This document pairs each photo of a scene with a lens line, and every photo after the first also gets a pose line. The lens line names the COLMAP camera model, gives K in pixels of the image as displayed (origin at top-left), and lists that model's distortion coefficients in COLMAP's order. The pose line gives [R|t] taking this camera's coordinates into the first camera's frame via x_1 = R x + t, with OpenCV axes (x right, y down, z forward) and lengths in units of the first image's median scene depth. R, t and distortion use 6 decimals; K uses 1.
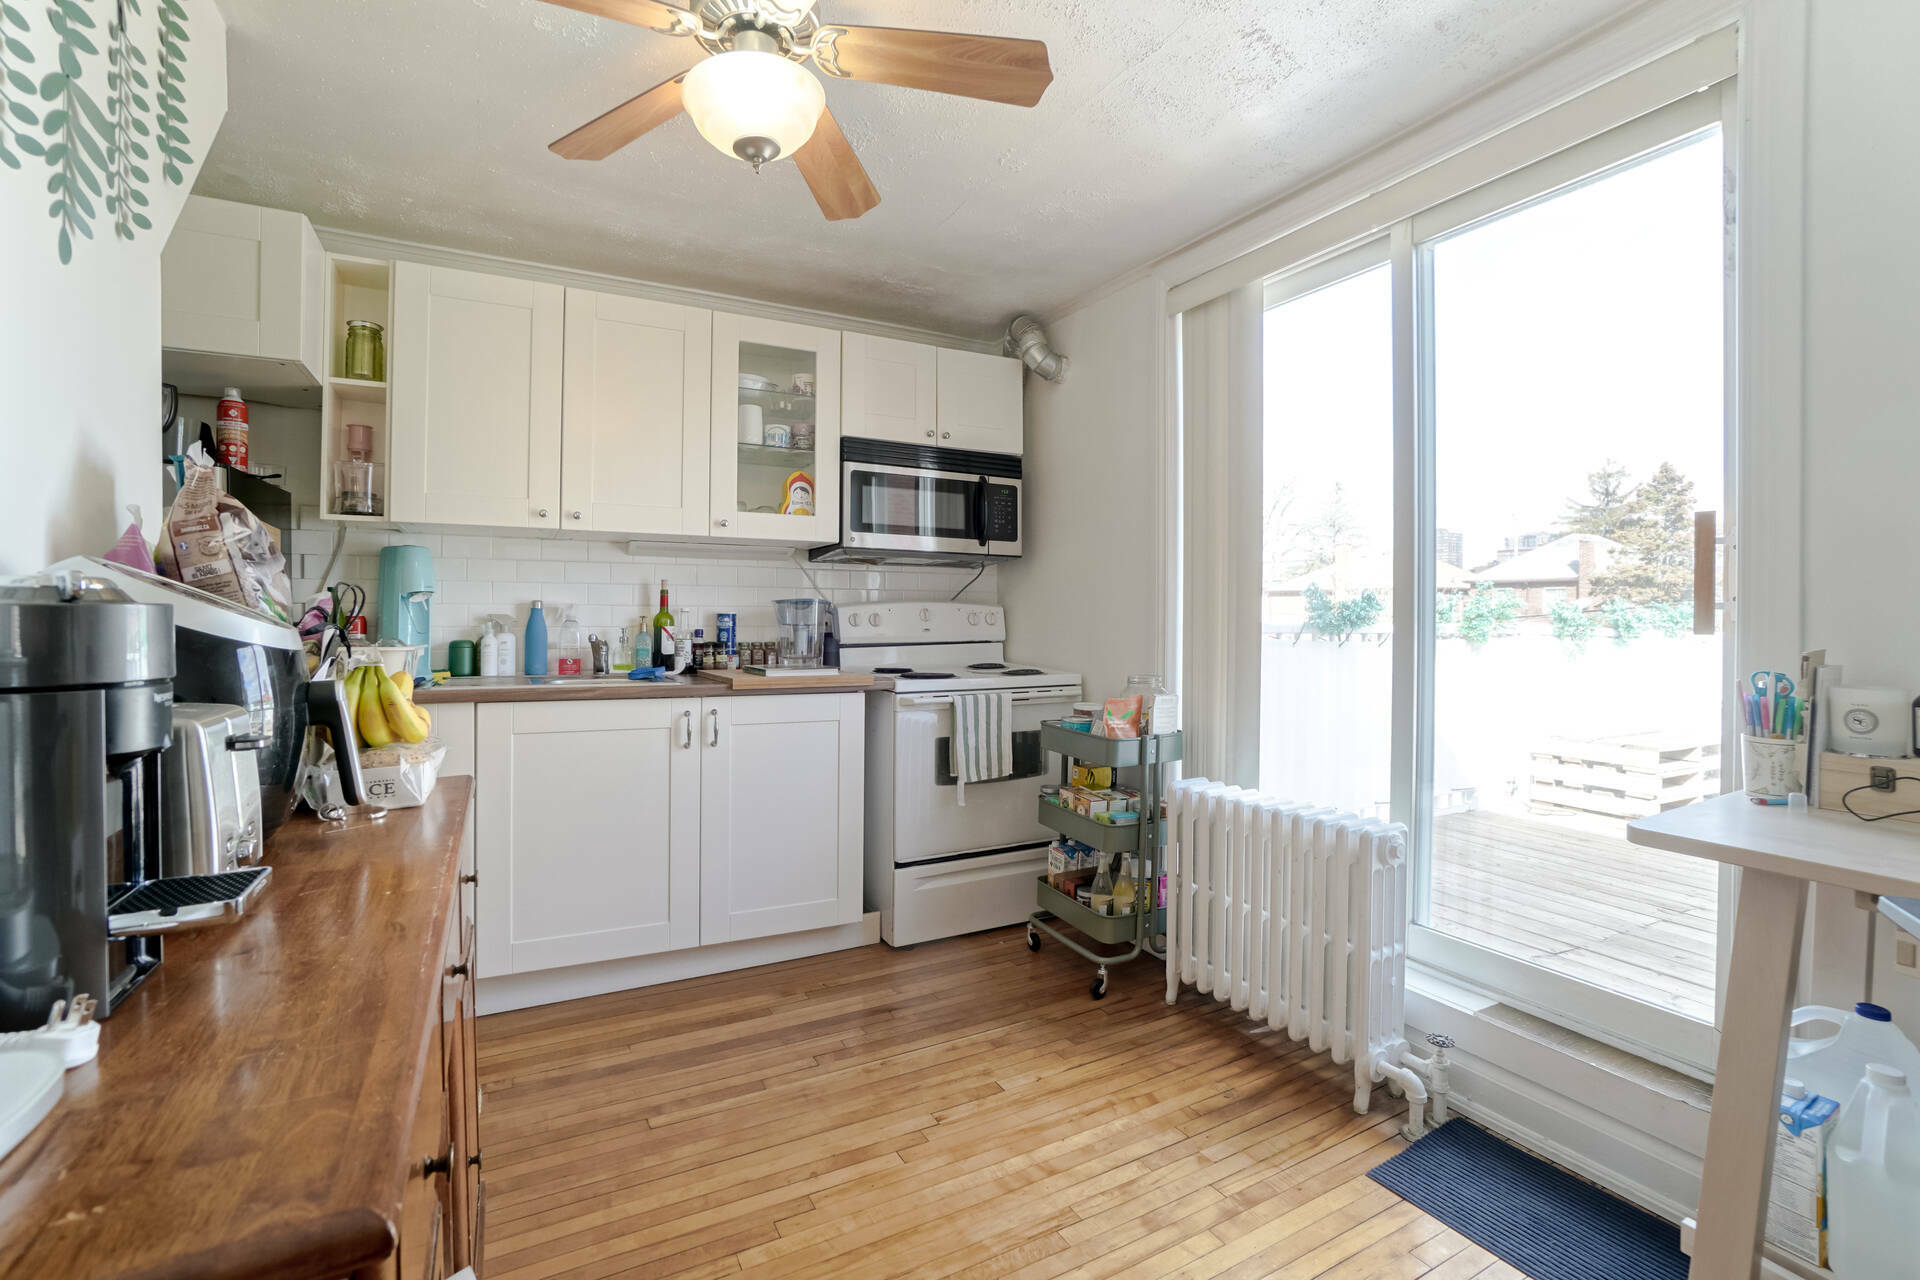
lens RADIAL K [[847.9, 0, 961.0], [0, 847.9, 662.9], [0, 0, 1]] dist [-0.064776, 0.021078]
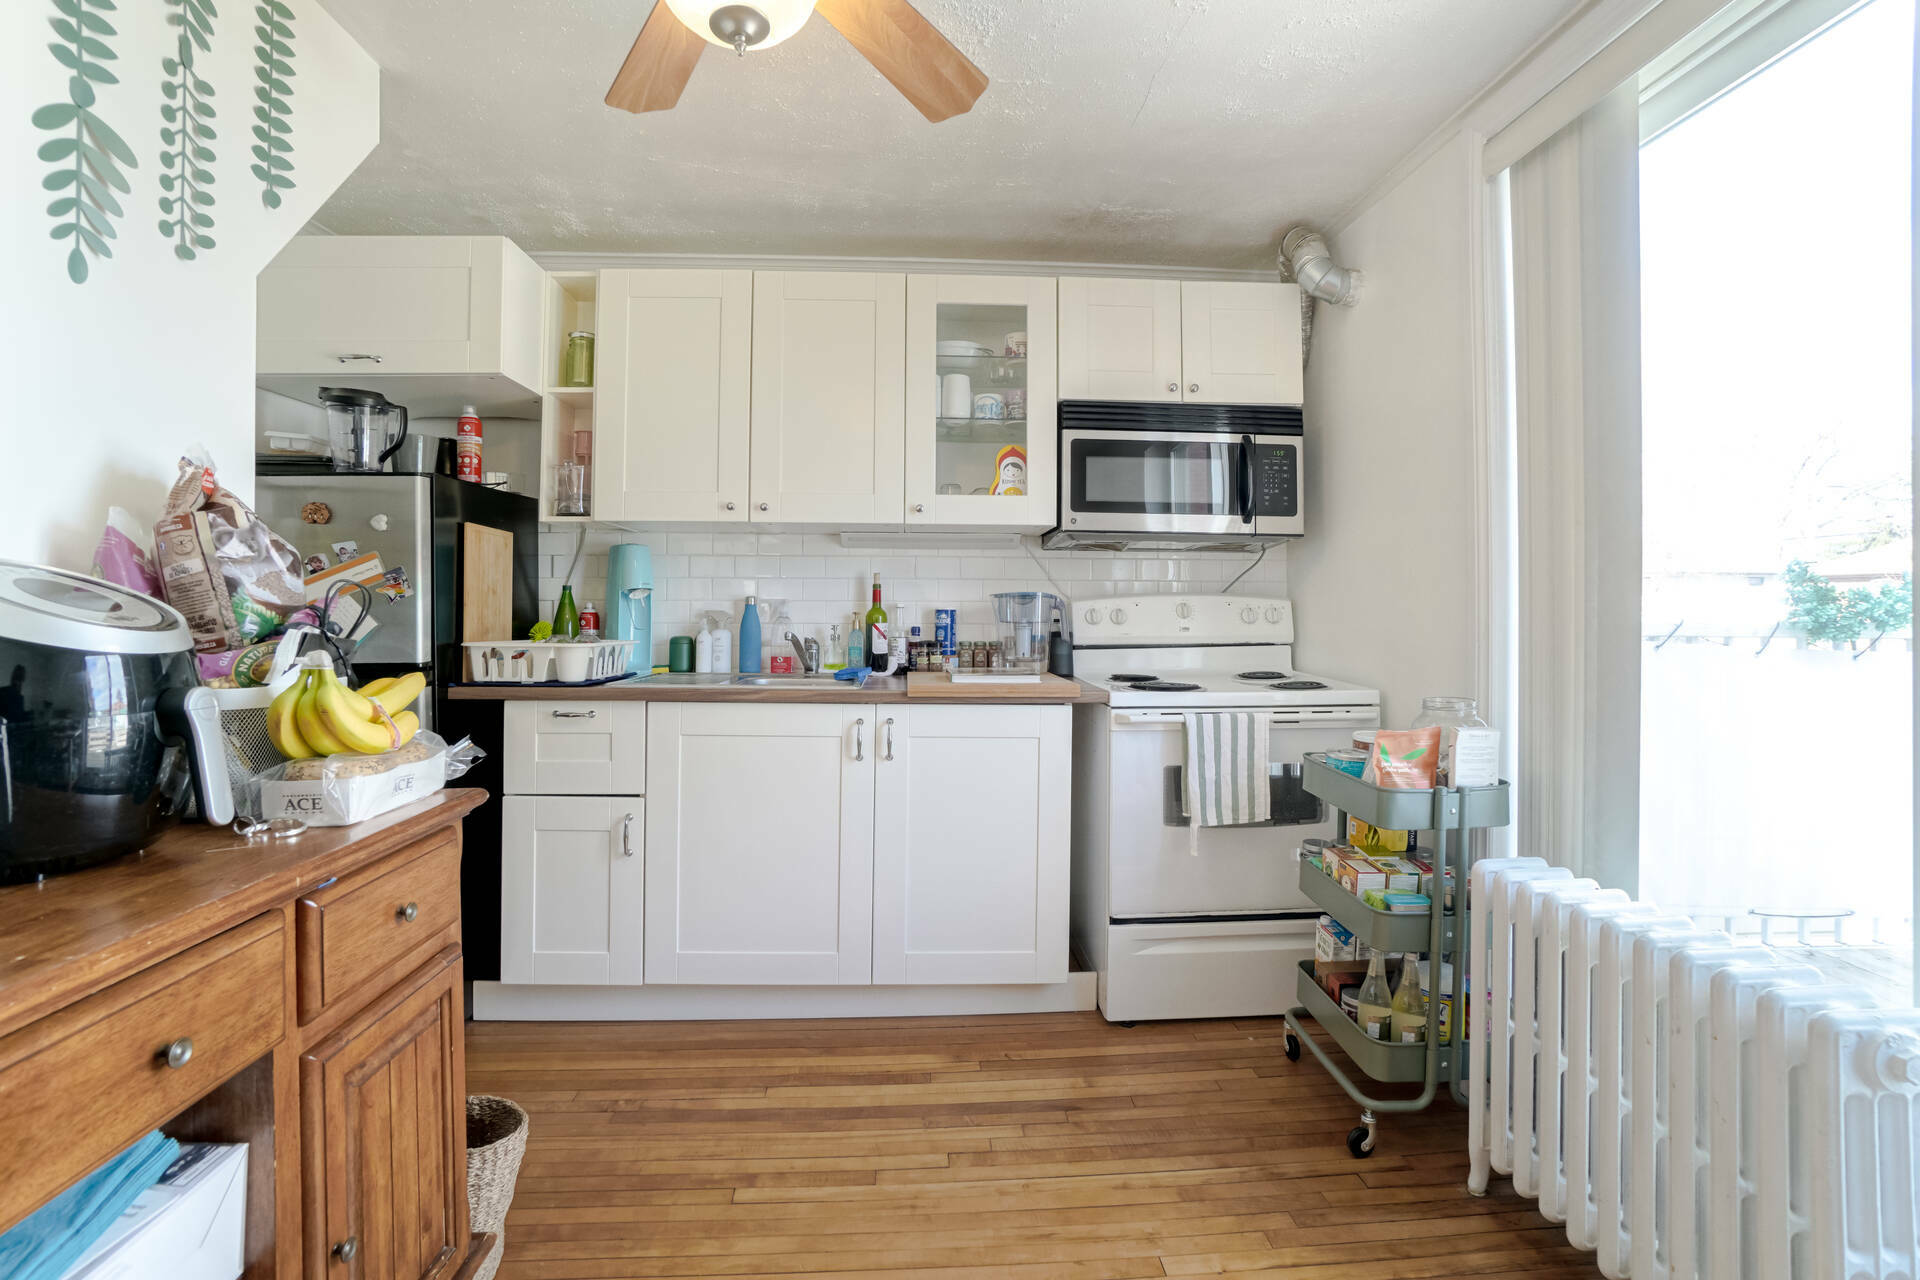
lens RADIAL K [[868.9, 0, 953.5], [0, 868.9, 629.7], [0, 0, 1]] dist [-0.065710, 0.023781]
pose [[0.904279, 0.007061, -0.426883, 0.143097], [-0.021217, 0.999371, -0.028416, -0.012324], [0.426414, 0.034753, 0.903860, 0.189014]]
